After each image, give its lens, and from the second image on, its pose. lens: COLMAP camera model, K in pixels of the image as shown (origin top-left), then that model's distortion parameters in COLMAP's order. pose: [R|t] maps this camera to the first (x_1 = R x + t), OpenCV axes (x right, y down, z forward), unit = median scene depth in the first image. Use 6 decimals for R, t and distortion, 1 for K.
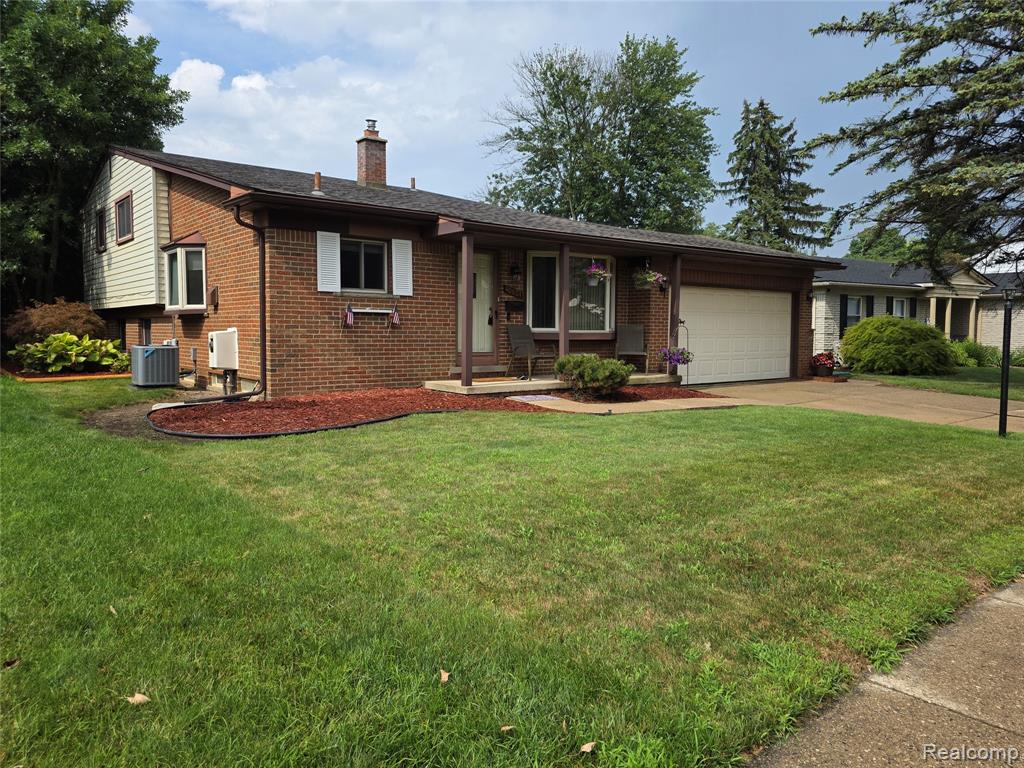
lens RADIAL K [[738.2, 0, 515.7], [0, 738.2, 362.0], [0, 0, 1]] dist [0.063669, -0.067039]
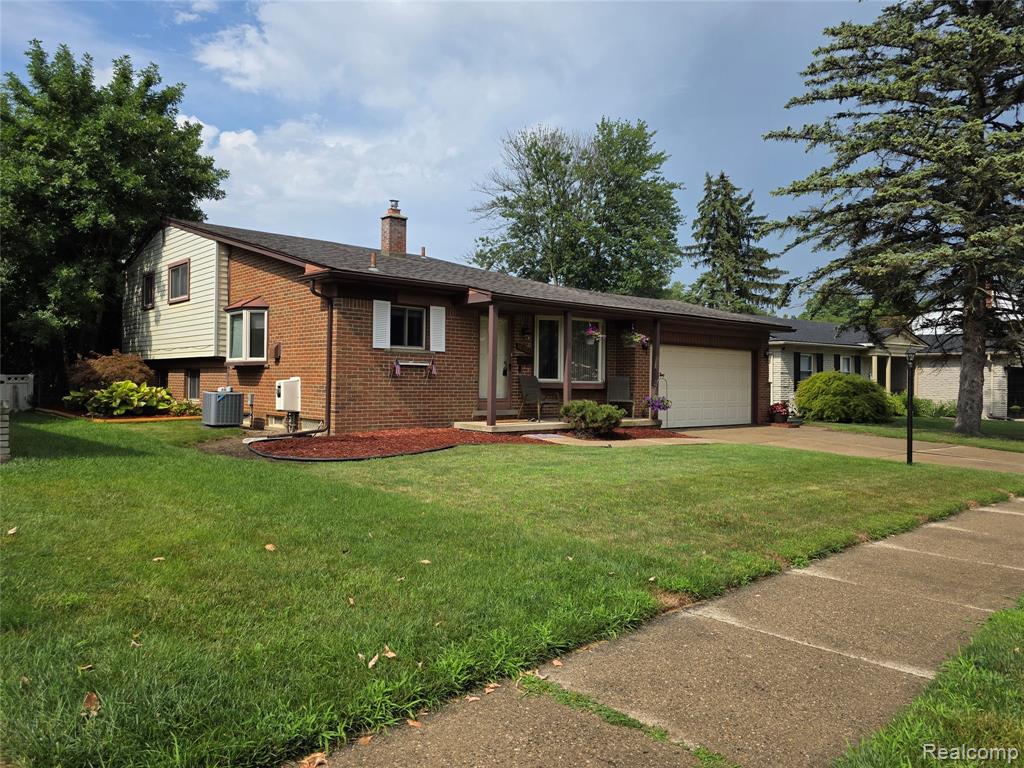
lens RADIAL K [[738.2, 0, 515.7], [0, 738.2, 362.0], [0, 0, 1]] dist [0.063669, -0.067039]
pose [[0.998985, 0.008641, 0.044212, -0.058513], [-0.005543, 0.997551, -0.069723, 0.008907], [-0.044706, 0.069407, 0.996586, -0.168041]]
